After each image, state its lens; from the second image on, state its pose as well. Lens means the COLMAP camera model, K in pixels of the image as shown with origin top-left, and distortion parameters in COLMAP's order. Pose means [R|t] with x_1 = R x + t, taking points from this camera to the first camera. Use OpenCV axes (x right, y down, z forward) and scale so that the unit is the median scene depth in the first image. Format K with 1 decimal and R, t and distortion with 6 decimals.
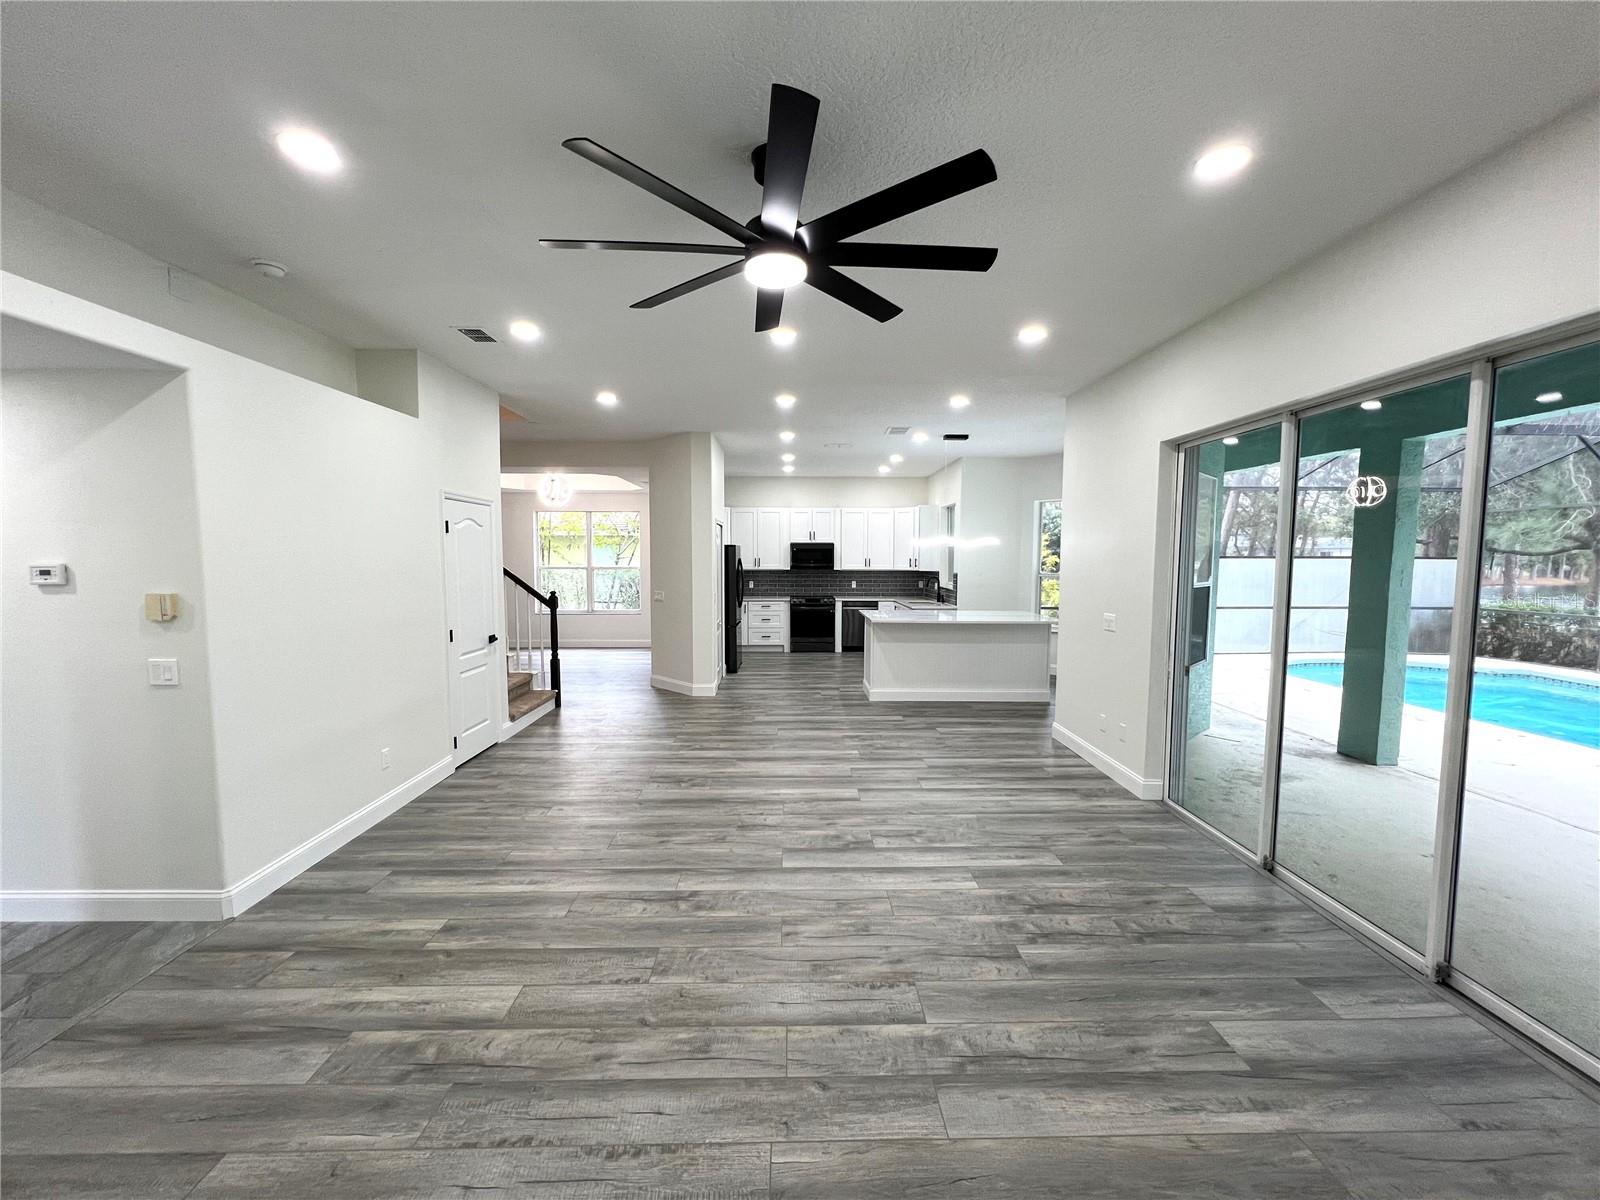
lens RADIAL K [[638.5, 0, 802.5], [0, 638.5, 604.3], [0, 0, 1]] dist [-0.001555, 0.000166]
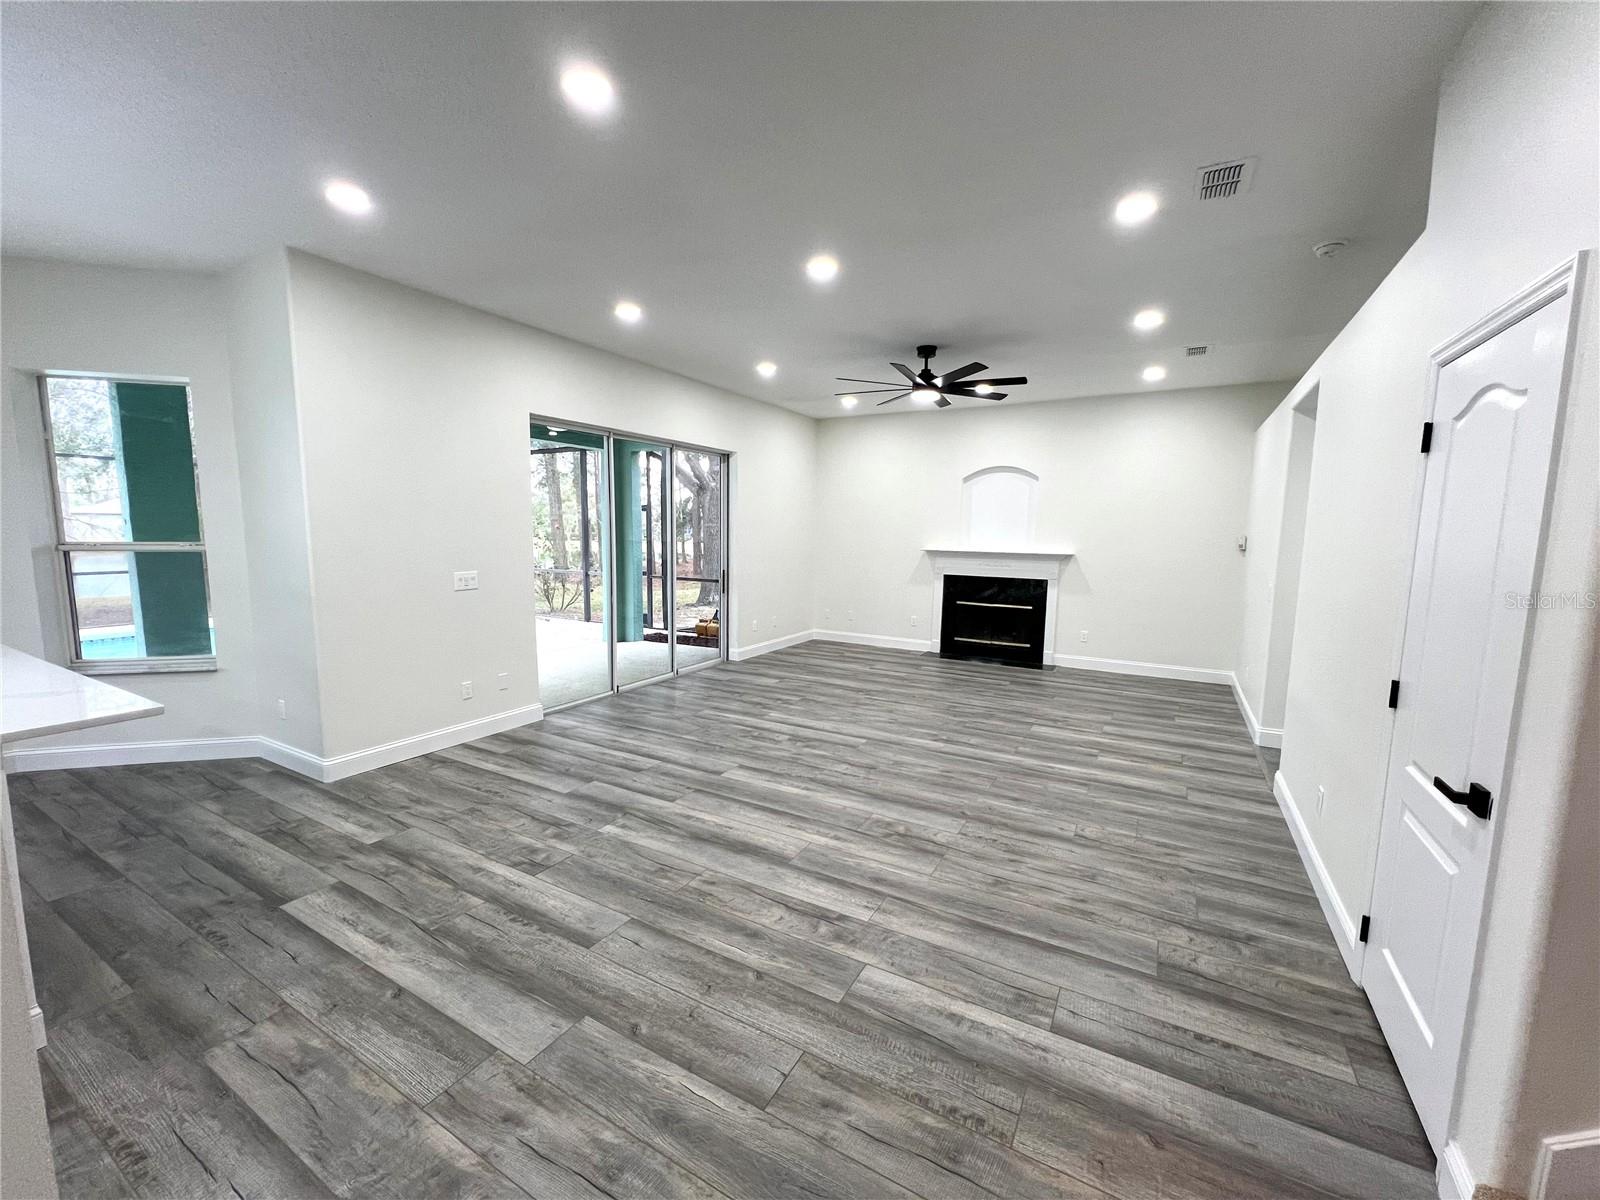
lens RADIAL K [[638.5, 0, 802.5], [0, 638.5, 604.3], [0, 0, 1]] dist [-0.001555, 0.000166]
pose [[-0.860153, -0.072891, 0.504801, -0.422052], [0.023971, 0.982864, 0.182766, -0.099252], [-0.509473, 0.169307, -0.843666, 1.569883]]
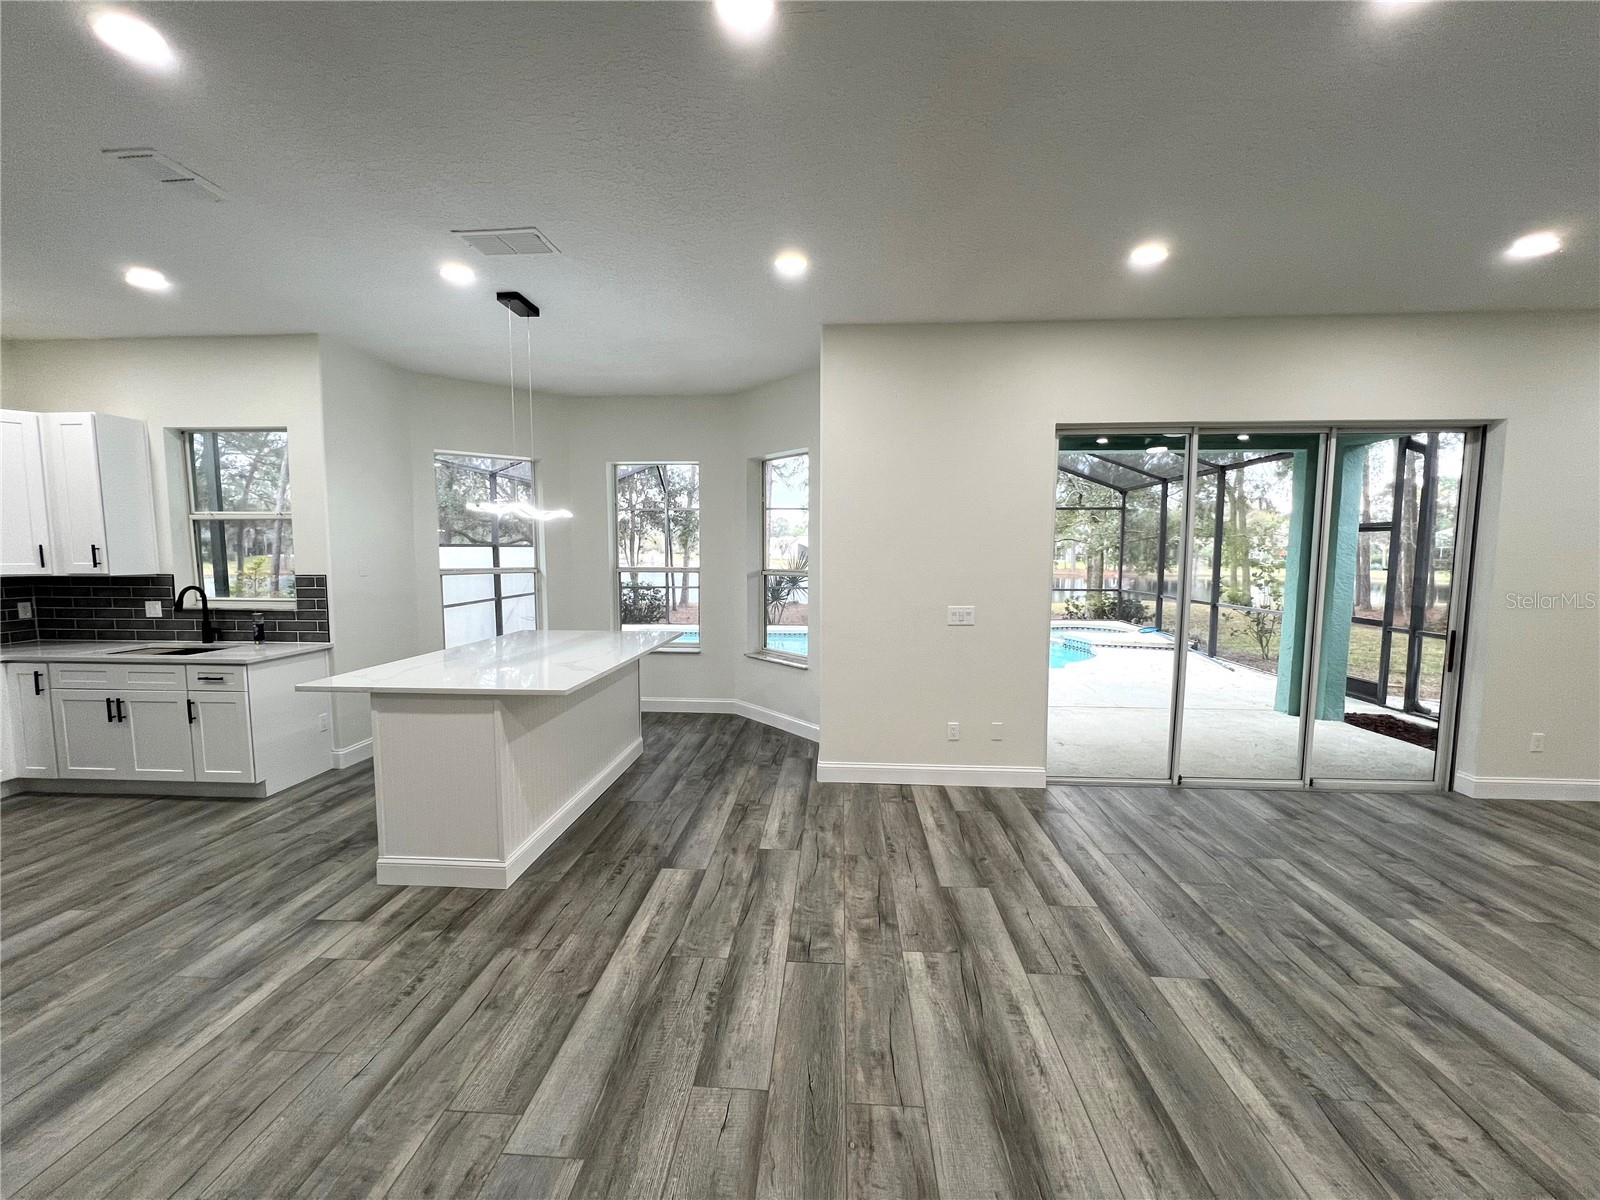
lens RADIAL K [[638.5, 0, 802.5], [0, 638.5, 604.3], [0, 0, 1]] dist [-0.001555, 0.000166]
pose [[0.080764, -0.086767, 0.992950, -0.412819], [0.073325, 0.994022, 0.080896, -0.076529], [-0.994033, 0.066275, 0.086643, 1.160292]]
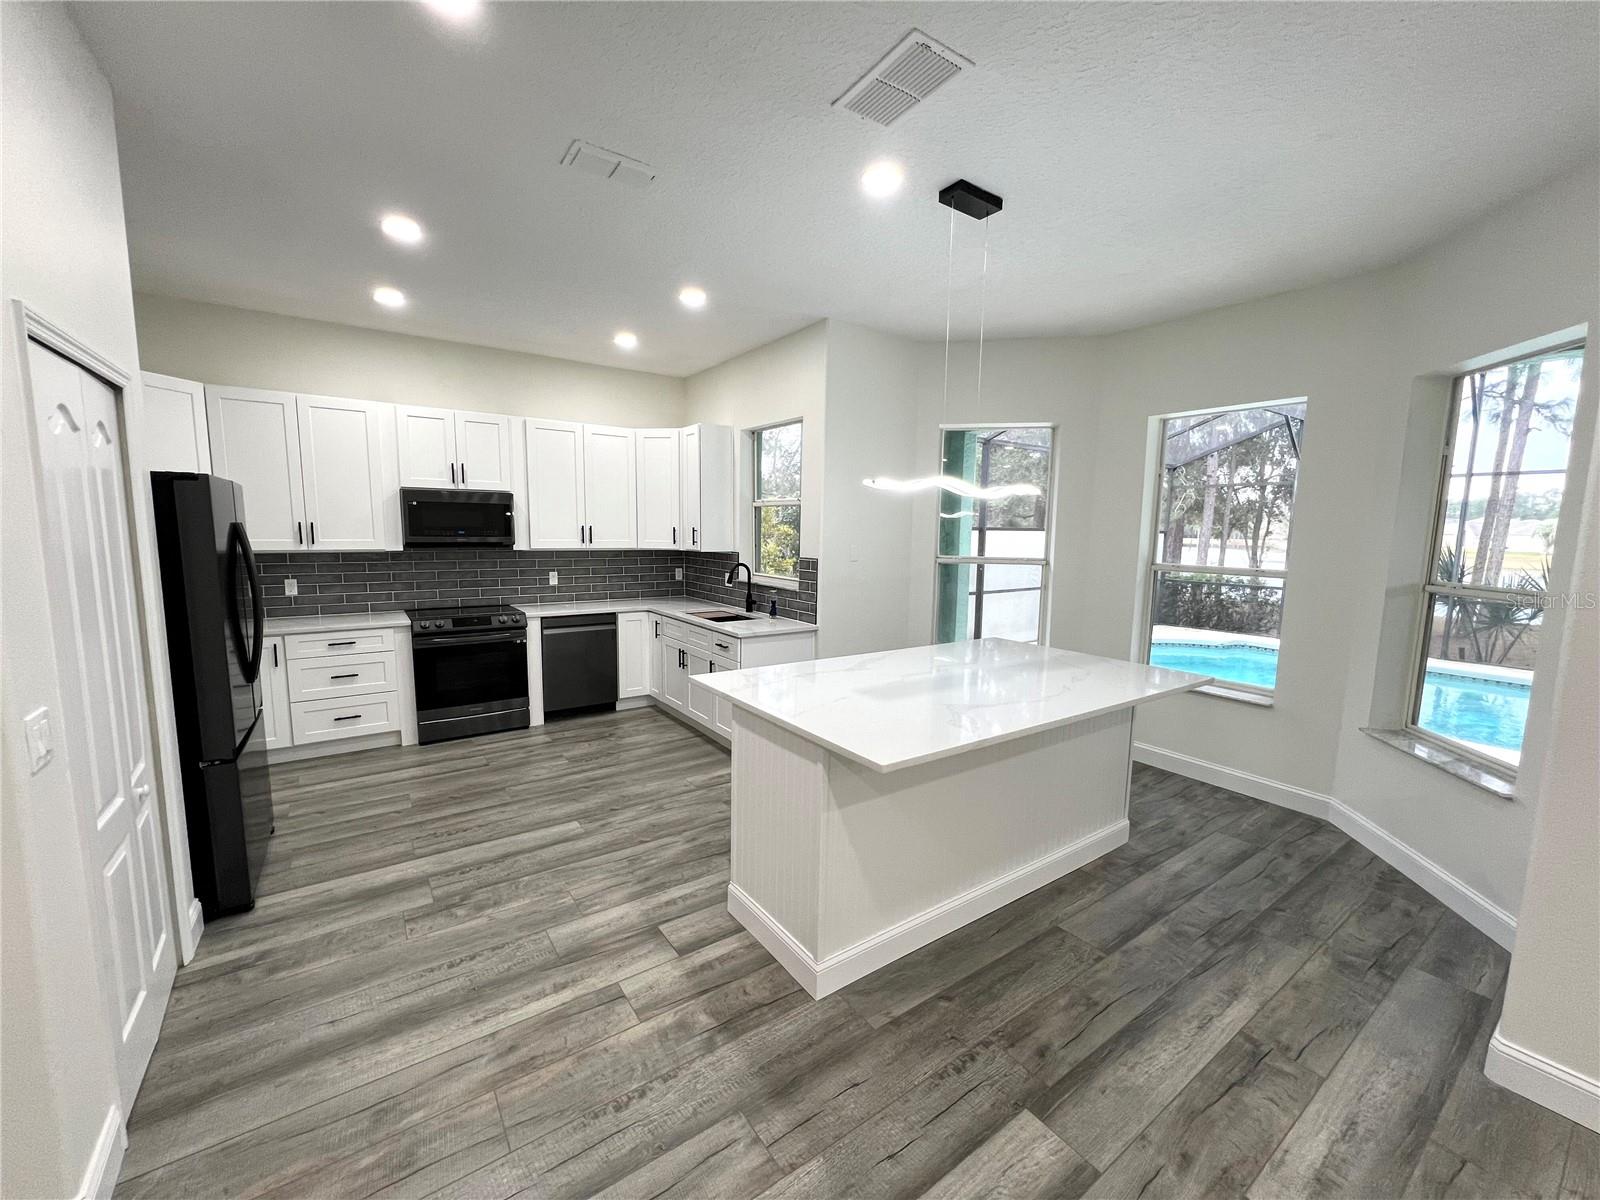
lens RADIAL K [[638.5, 0, 802.5], [0, 638.5, 604.3], [0, 0, 1]] dist [-0.001555, 0.000166]
pose [[0.827576, -0.056491, 0.558504, -0.090602], [0.027943, 0.997836, 0.059523, -0.084604], [-0.560657, -0.033653, 0.827364, 1.153384]]
